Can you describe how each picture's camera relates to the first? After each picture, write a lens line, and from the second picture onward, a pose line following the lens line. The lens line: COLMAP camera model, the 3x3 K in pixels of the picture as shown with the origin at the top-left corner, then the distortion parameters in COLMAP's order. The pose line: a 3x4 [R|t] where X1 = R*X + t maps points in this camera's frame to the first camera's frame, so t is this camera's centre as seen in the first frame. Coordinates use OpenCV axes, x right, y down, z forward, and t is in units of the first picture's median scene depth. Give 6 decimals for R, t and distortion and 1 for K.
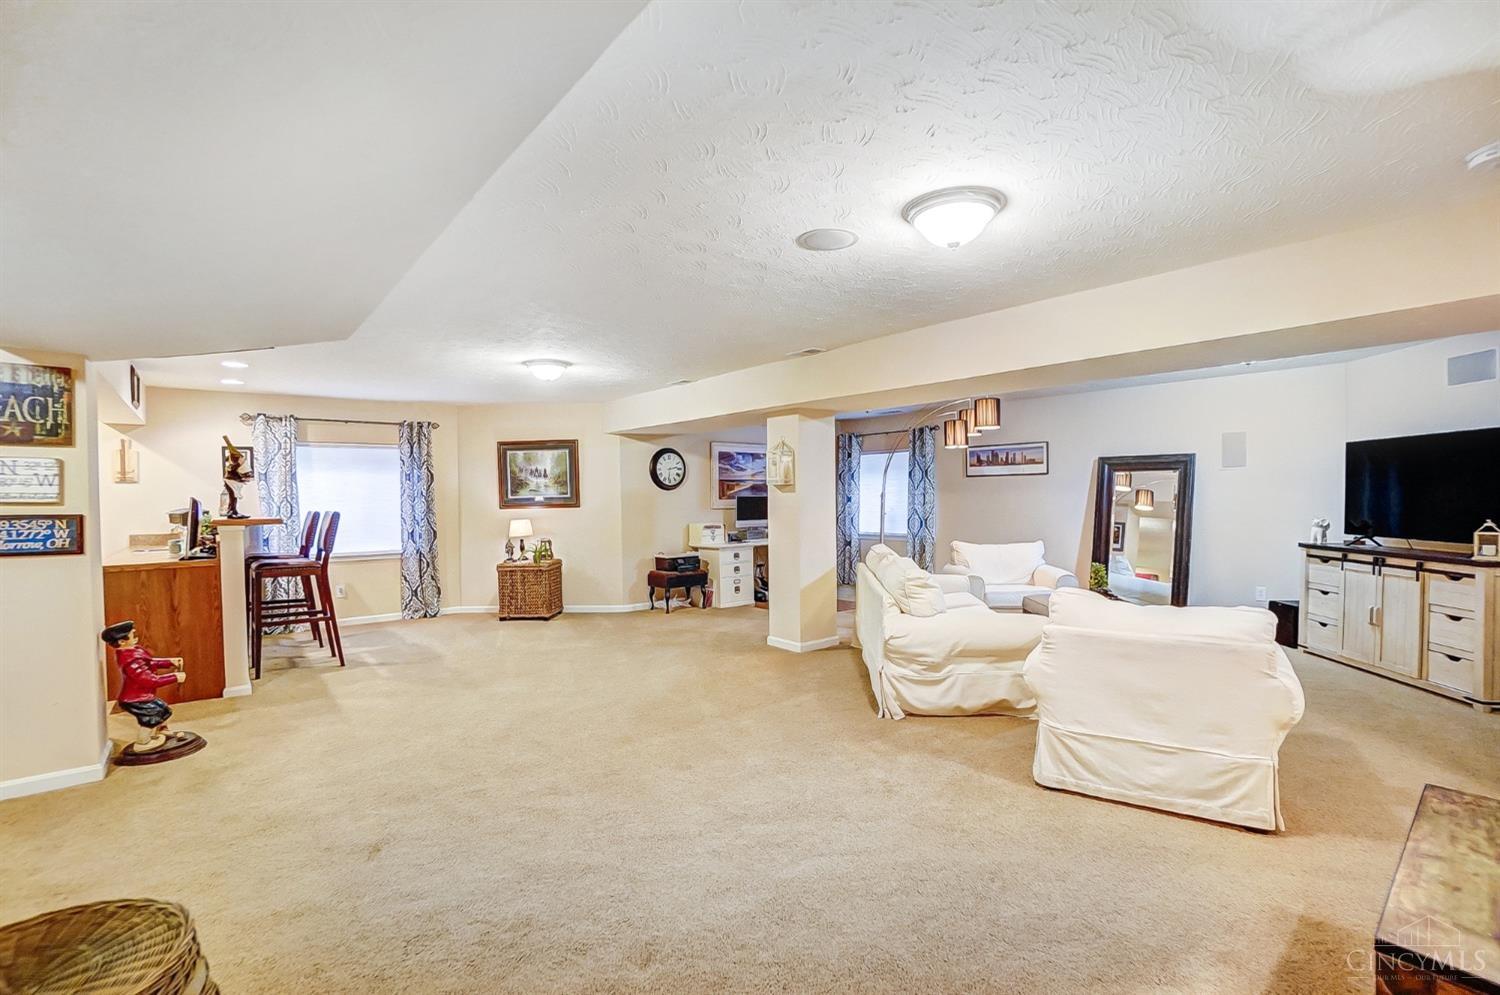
lens RADIAL K [[661.7, 0, 755.4], [0, 661.7, 514.2], [0, 0, 1]] dist [-0.066197, 0.018089]
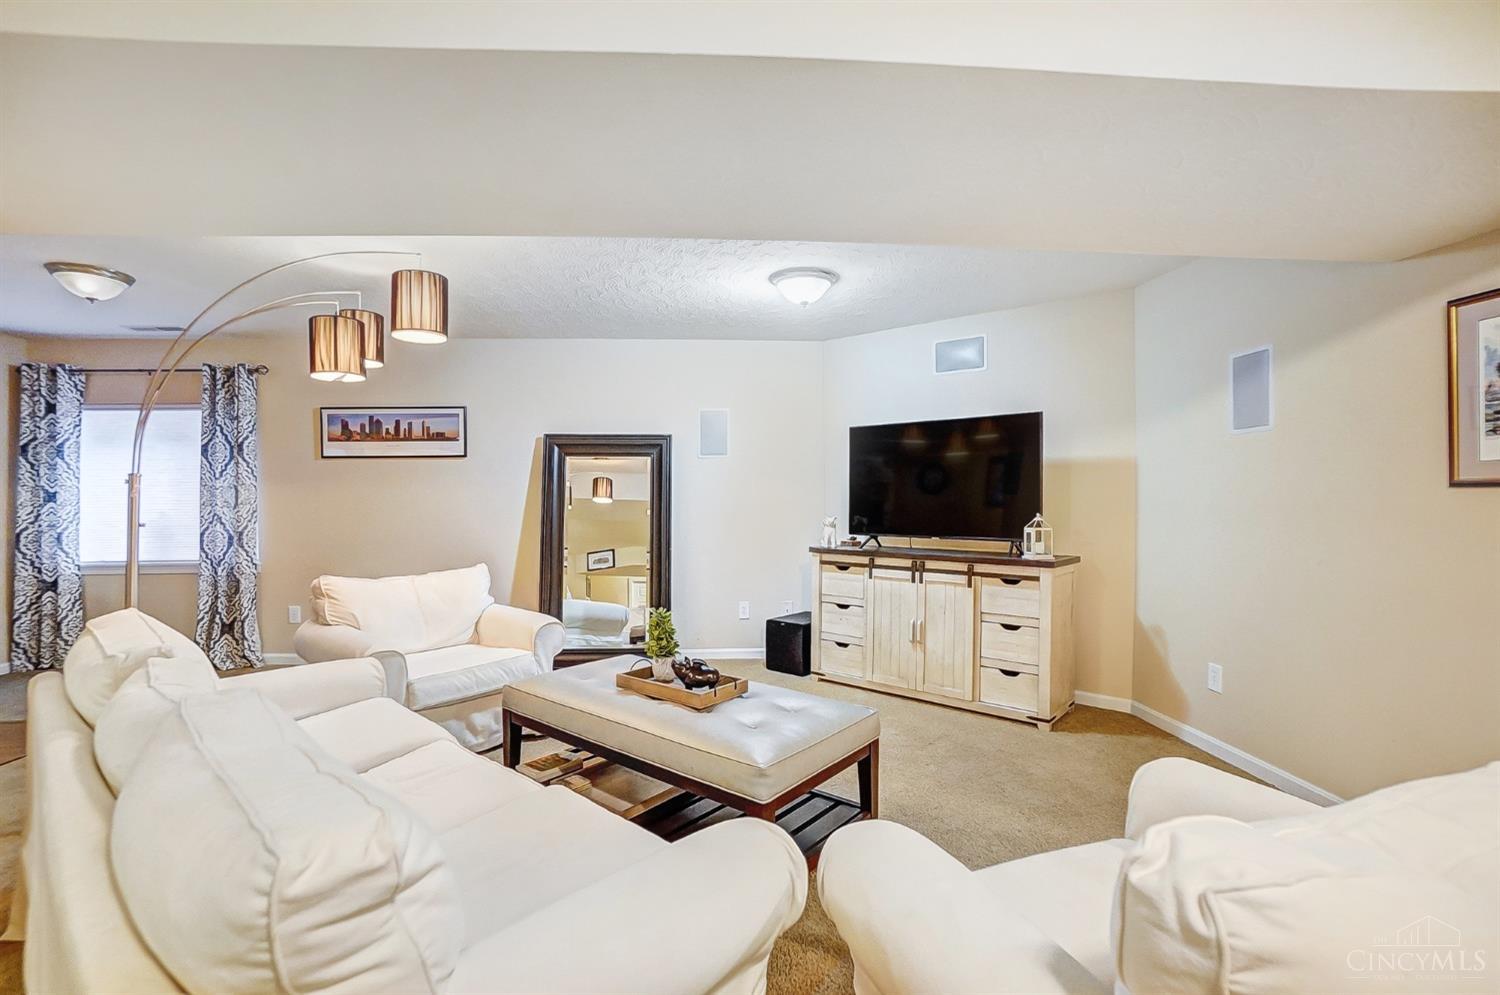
lens RADIAL K [[669.8, 0, 745.8], [0, 669.8, 505.0], [0, 0, 1]] dist [-0.069521, 0.026477]
pose [[0.589043, -0.005687, 0.808081, 0.096538], [0.020872, 0.999749, -0.008179, -0.003030], [-0.807832, 0.021684, 0.589014, 0.468704]]
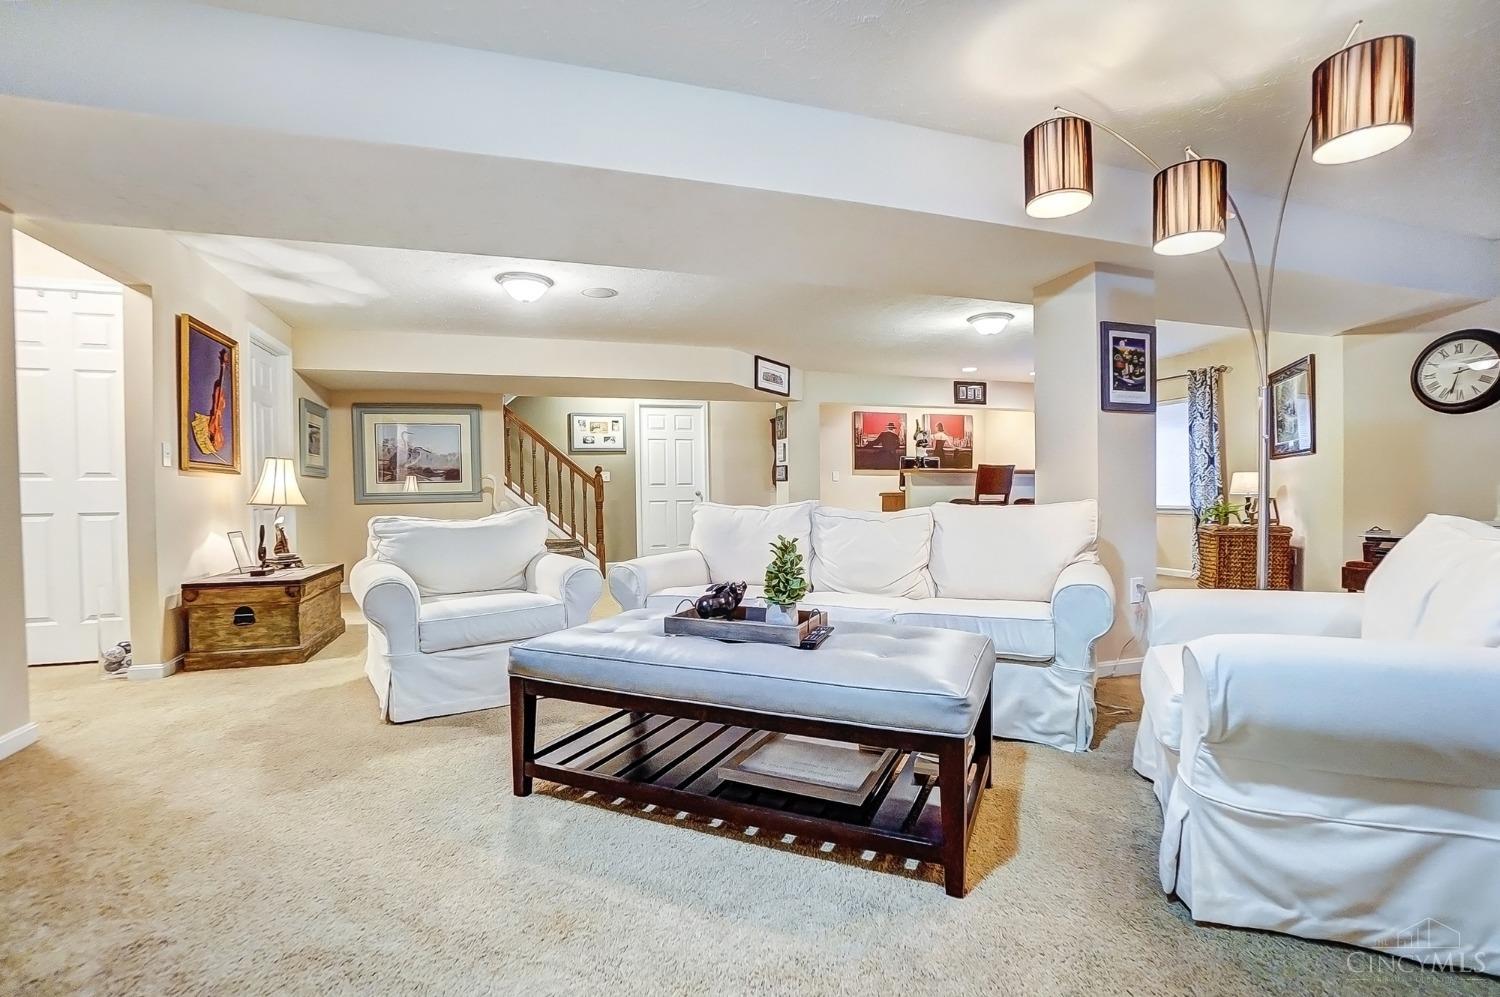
lens RADIAL K [[669.8, 0, 745.8], [0, 669.8, 506.0], [0, 0, 1]] dist [-0.069521, 0.026477]
pose [[-0.370845, 0.031858, -0.928148, 0.697638], [-0.012327, 0.999155, 0.039220, 0.030846], [0.928613, 0.025986, -0.370138, 0.861229]]
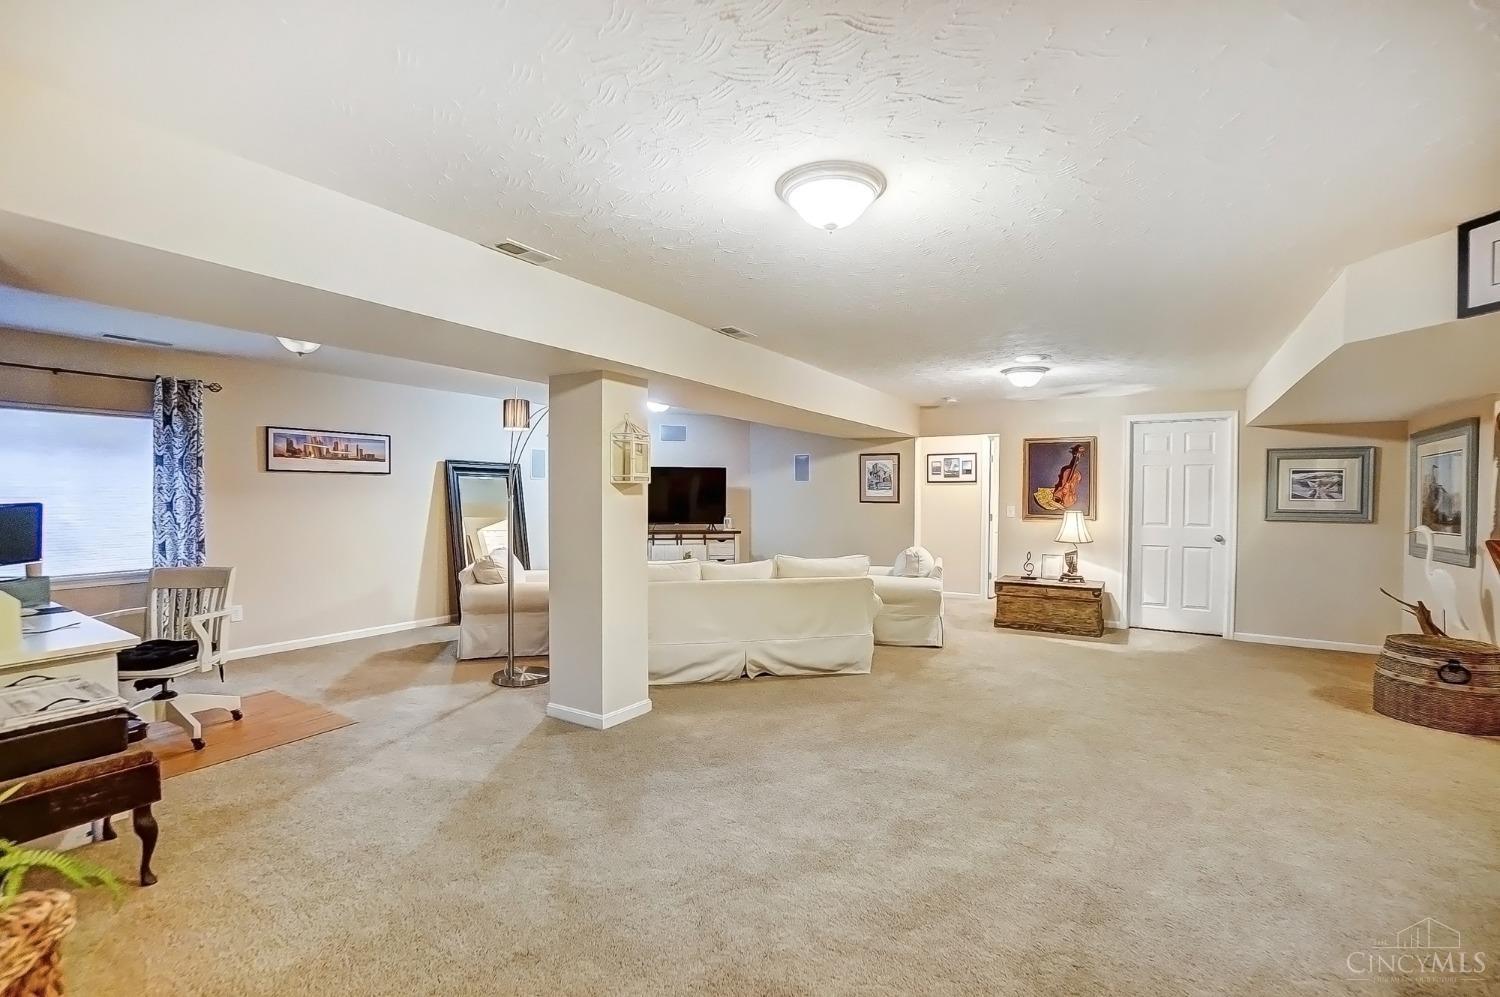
lens RADIAL K [[650.4, 0, 739.6], [0, 650.4, 516.4], [0, 0, 1]] dist [-0.065582, 0.000075]
pose [[-0.312971, -0.018904, 0.949575, -0.566788], [0.026984, 0.999221, 0.028786, -0.022674], [-0.949379, 0.034633, -0.312217, 0.998561]]
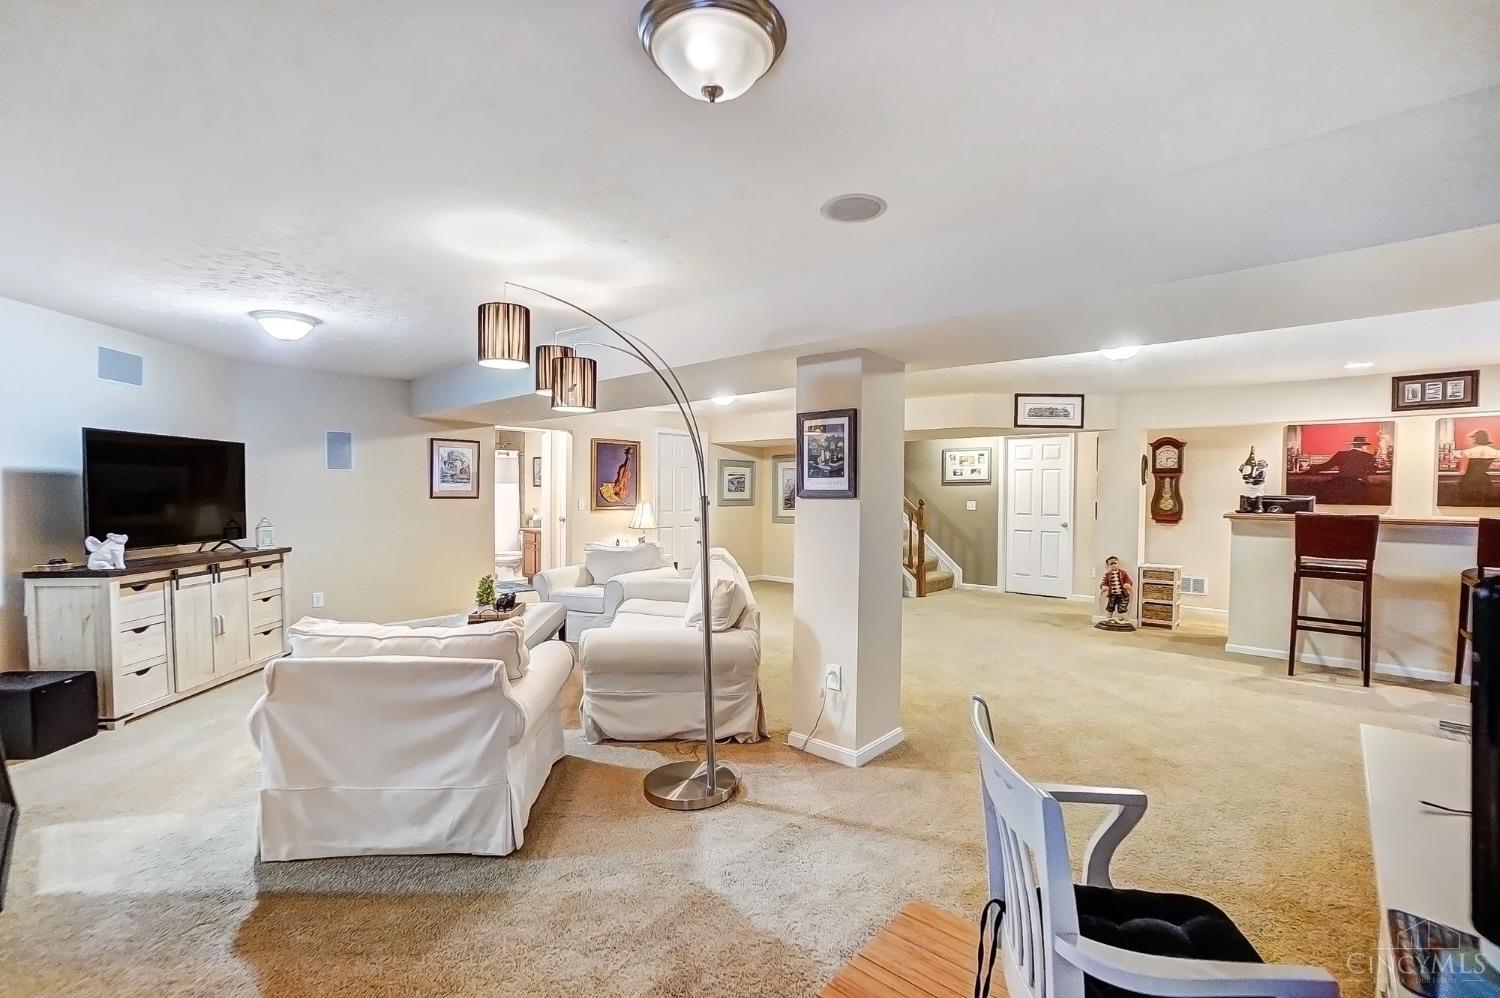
lens RADIAL K [[661.7, 0, 755.4], [0, 661.7, 515.7], [0, 0, 1]] dist [-0.066197, 0.018089]
pose [[-0.987999, 0.009929, -0.154141, 0.232899], [-0.000569, 0.997691, 0.067912, -0.049729], [0.154459, 0.067184, -0.985712, 1.468381]]
